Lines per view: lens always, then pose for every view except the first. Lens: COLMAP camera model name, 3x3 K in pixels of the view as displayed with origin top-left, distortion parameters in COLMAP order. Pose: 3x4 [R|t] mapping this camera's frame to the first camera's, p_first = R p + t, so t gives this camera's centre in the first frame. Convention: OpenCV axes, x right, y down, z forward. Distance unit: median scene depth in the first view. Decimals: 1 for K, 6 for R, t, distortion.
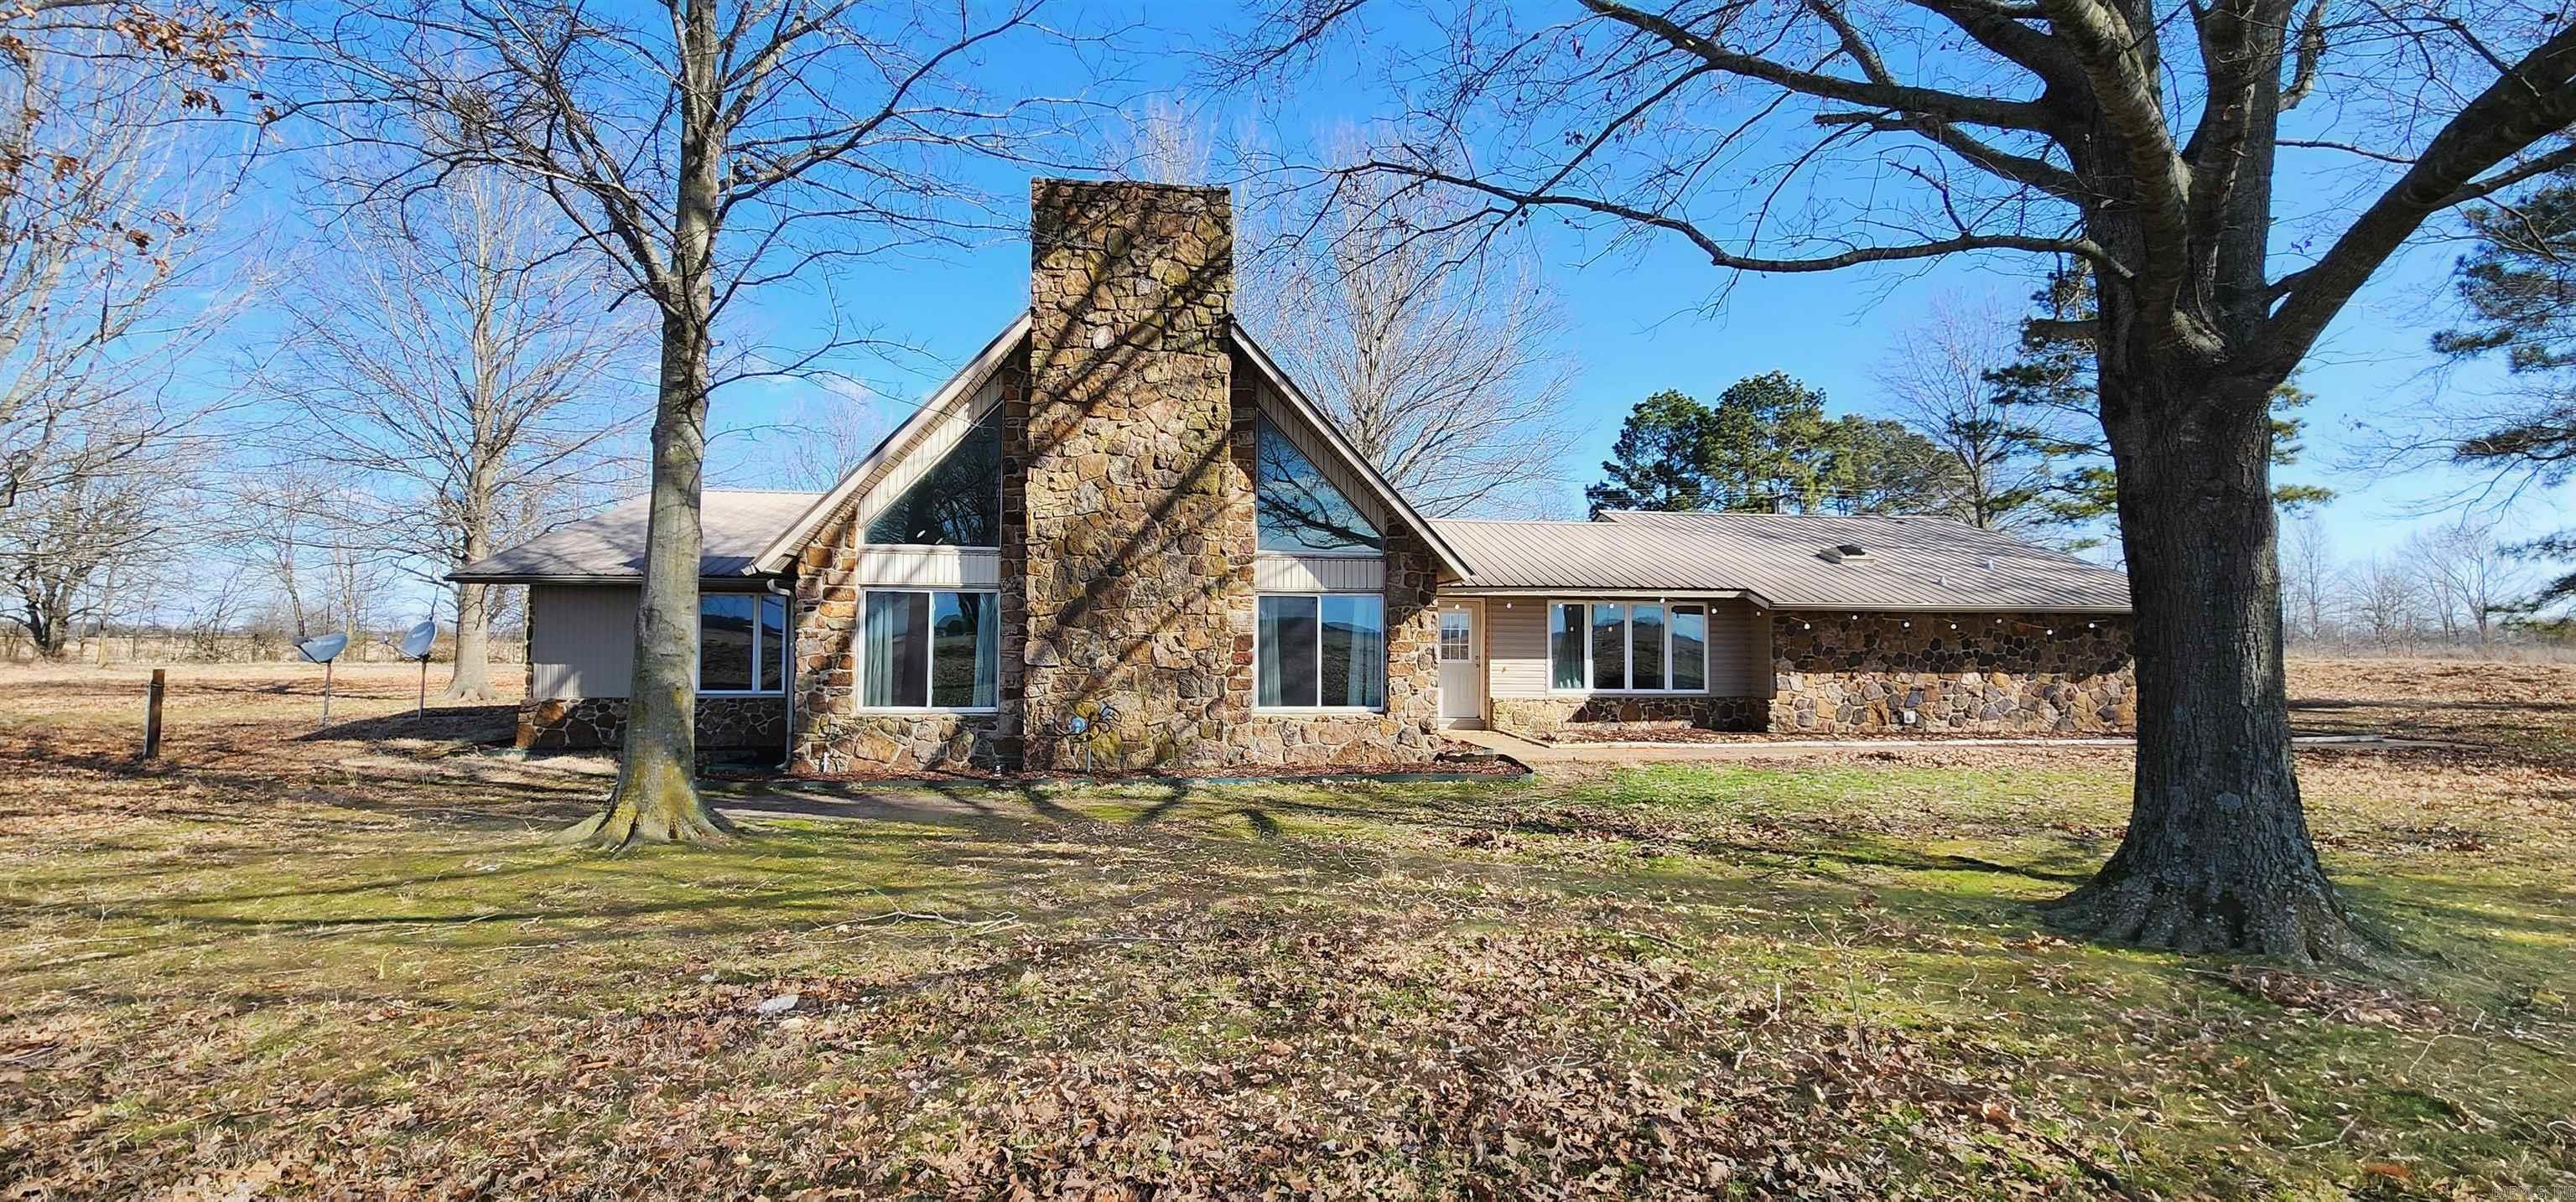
lens RADIAL K [[1046.8, 0, 1288.0], [0, 1046.8, 601.0], [0, 0, 1]] dist [-0.000078, 0.000017]
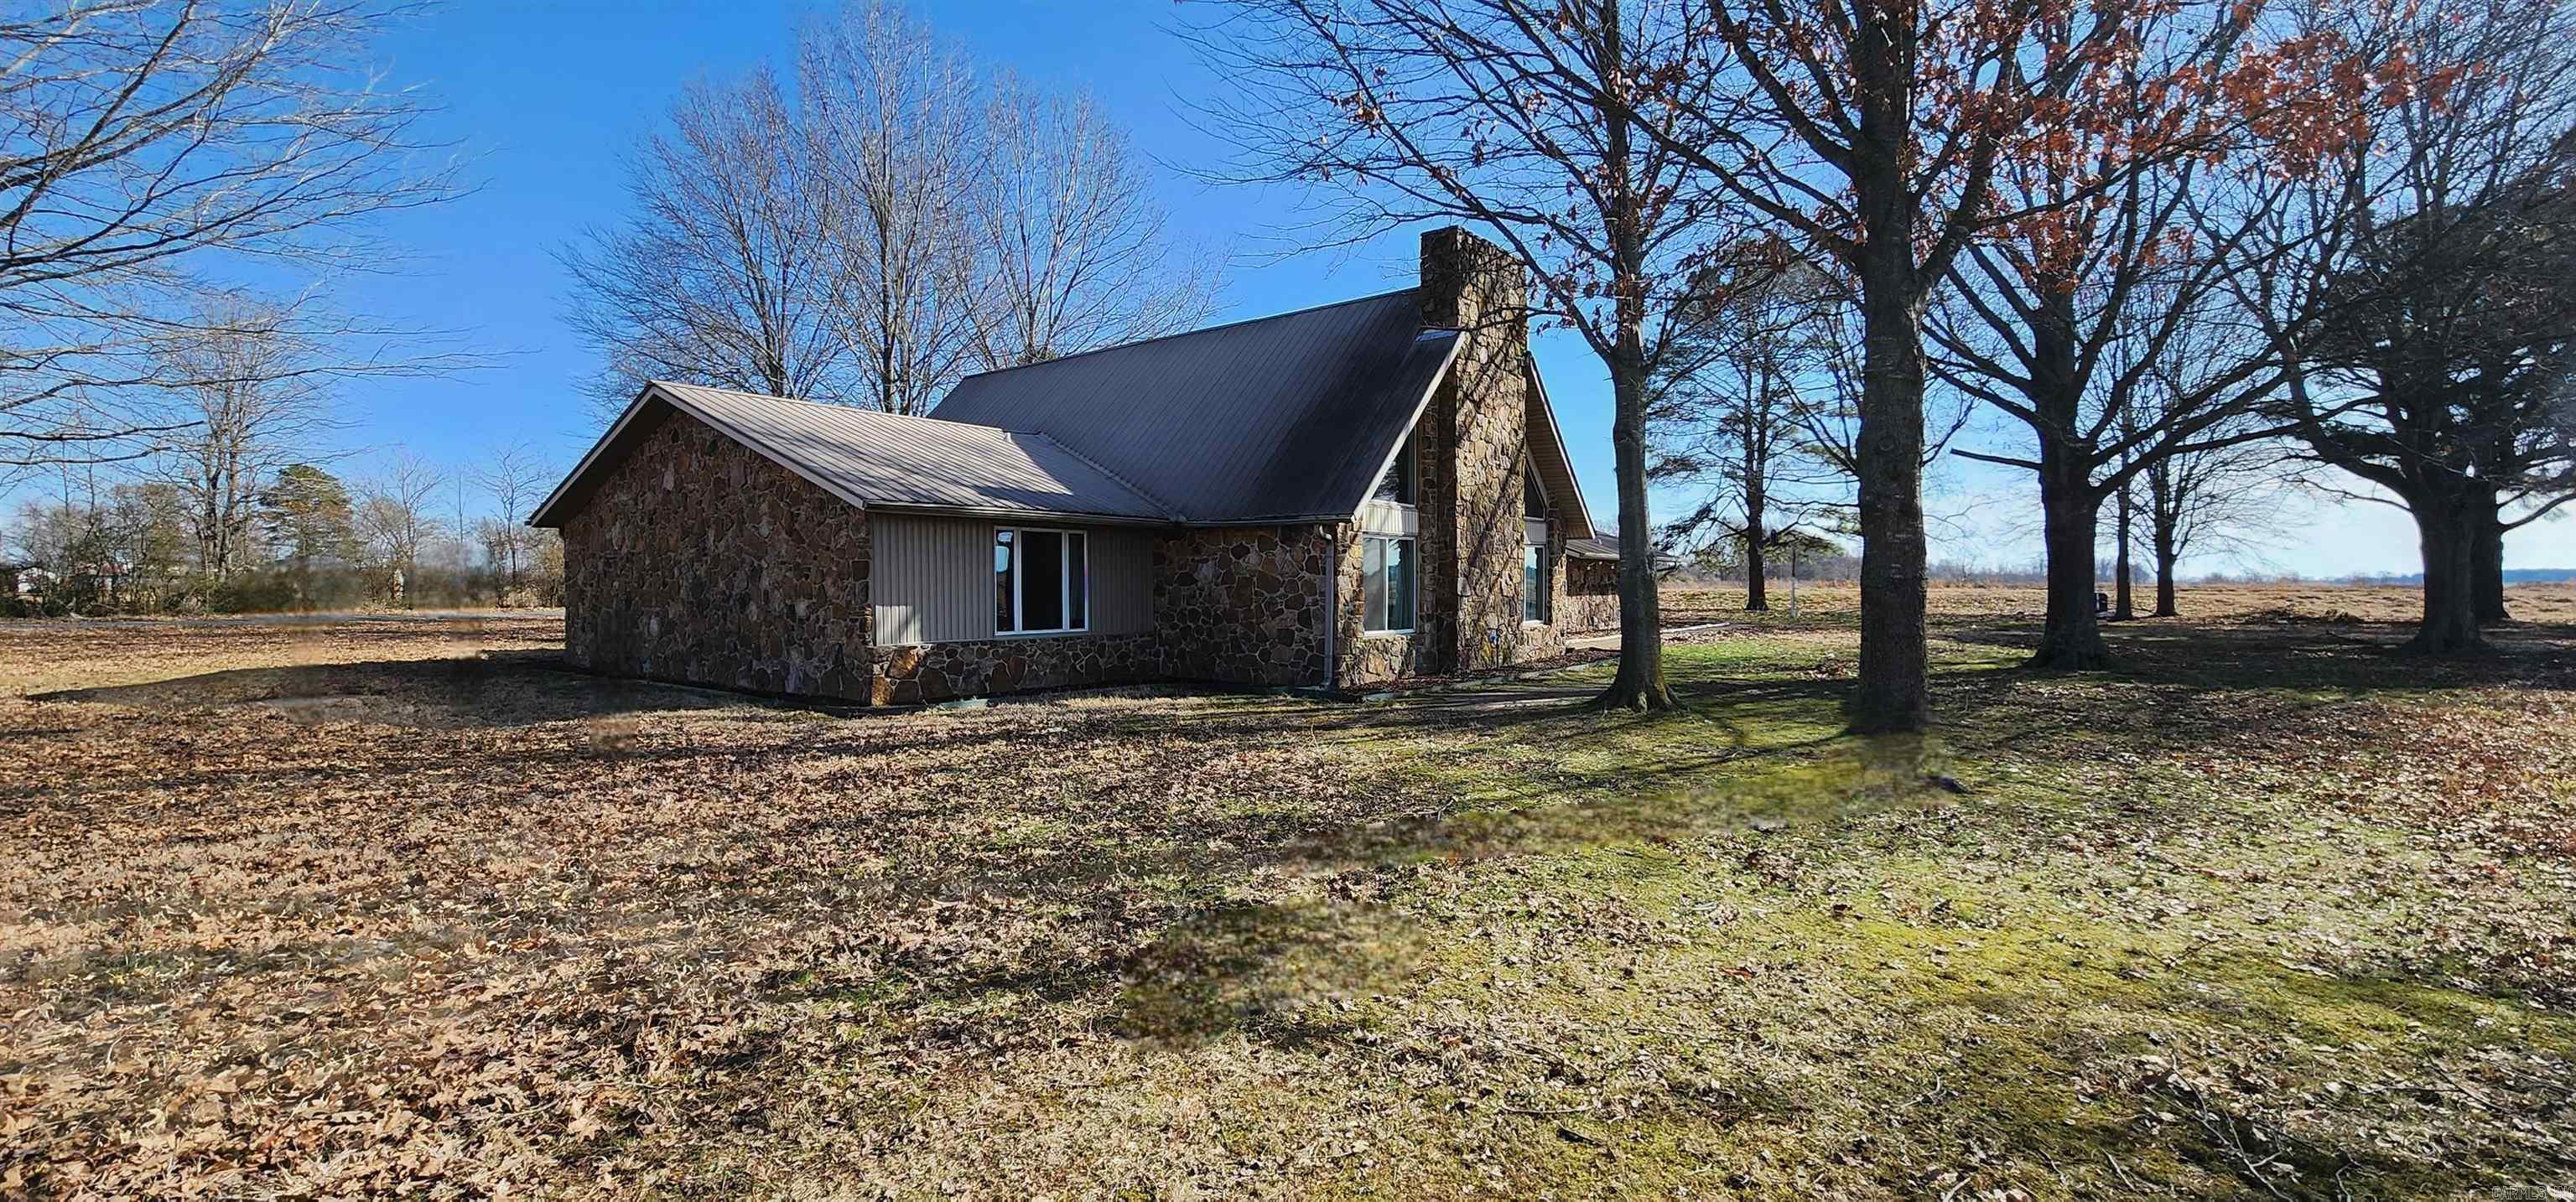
lens RADIAL K [[1058.6, 0, 1288.0], [0, 1058.6, 601.0], [0, 0, 1]] dist [-0.002274, -0.000135]
pose [[0.706163, -0.017523, 0.707833, -1.331957], [-0.023950, 0.998530, 0.048614, 0.006902], [-0.707644, -0.051282, 0.704705, 0.187478]]
